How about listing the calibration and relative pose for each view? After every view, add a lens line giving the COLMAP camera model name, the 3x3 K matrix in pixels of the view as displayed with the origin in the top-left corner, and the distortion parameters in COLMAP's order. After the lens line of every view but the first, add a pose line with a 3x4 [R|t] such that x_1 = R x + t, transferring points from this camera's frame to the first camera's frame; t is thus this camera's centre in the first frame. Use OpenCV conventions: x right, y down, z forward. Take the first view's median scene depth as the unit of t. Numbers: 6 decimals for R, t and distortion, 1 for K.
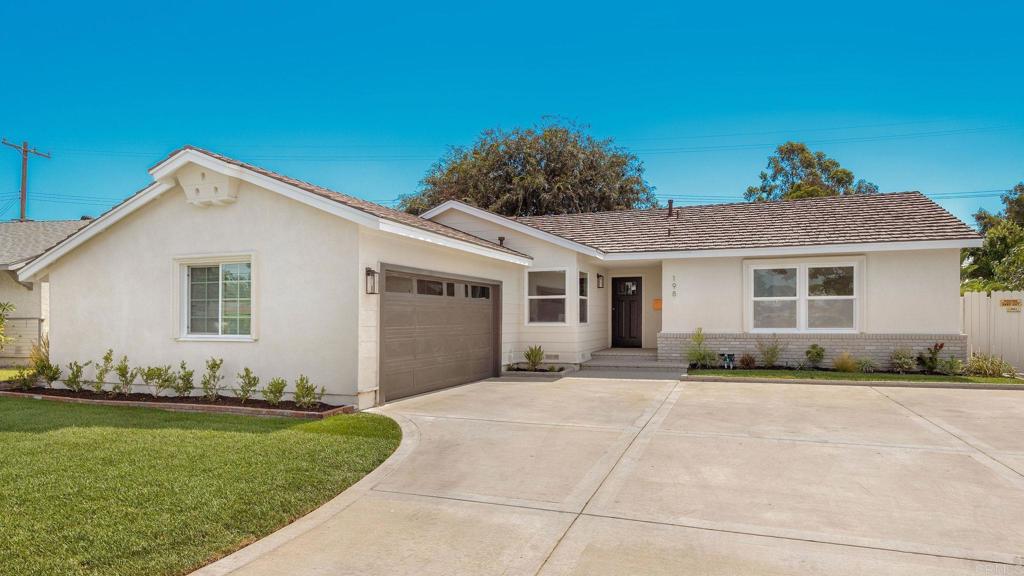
lens RADIAL K [[607.2, 0, 509.9], [0, 607.2, 293.6], [0, 0, 1]] dist [-0.007612, -0.001161]
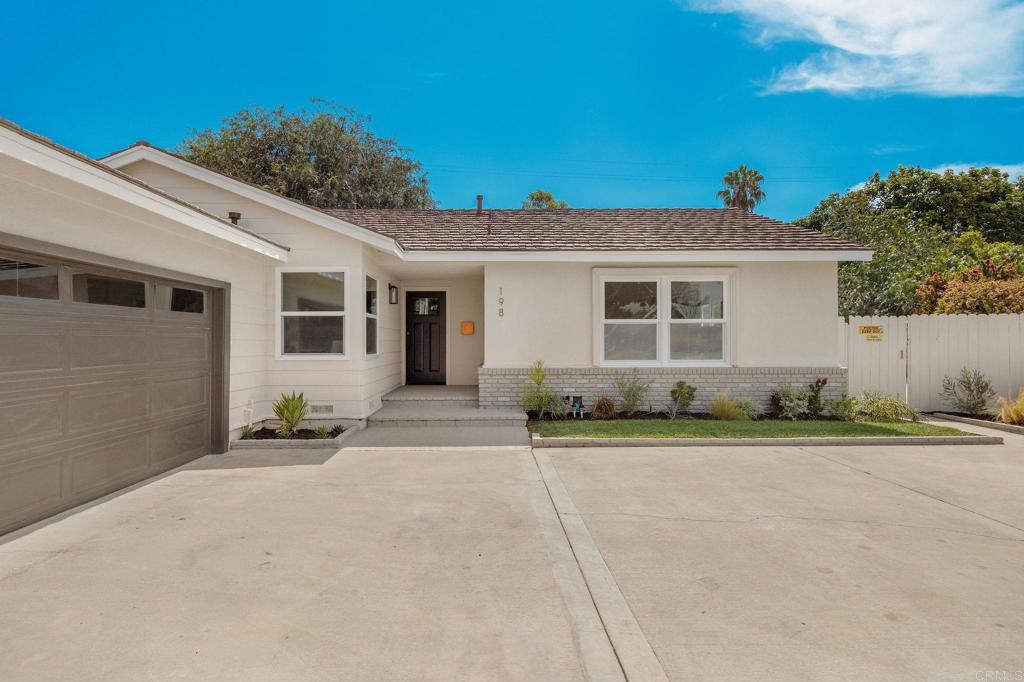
lens RADIAL K [[569.3, 0, 501.4], [0, 569.3, 344.6], [0, 0, 1]] dist [-0.004978, -0.000045]
pose [[0.931901, 0.000032, 0.362713, 0.029608], [-0.016286, 0.998995, 0.041753, 0.010229], [-0.362347, -0.044817, 0.930965, 0.393610]]
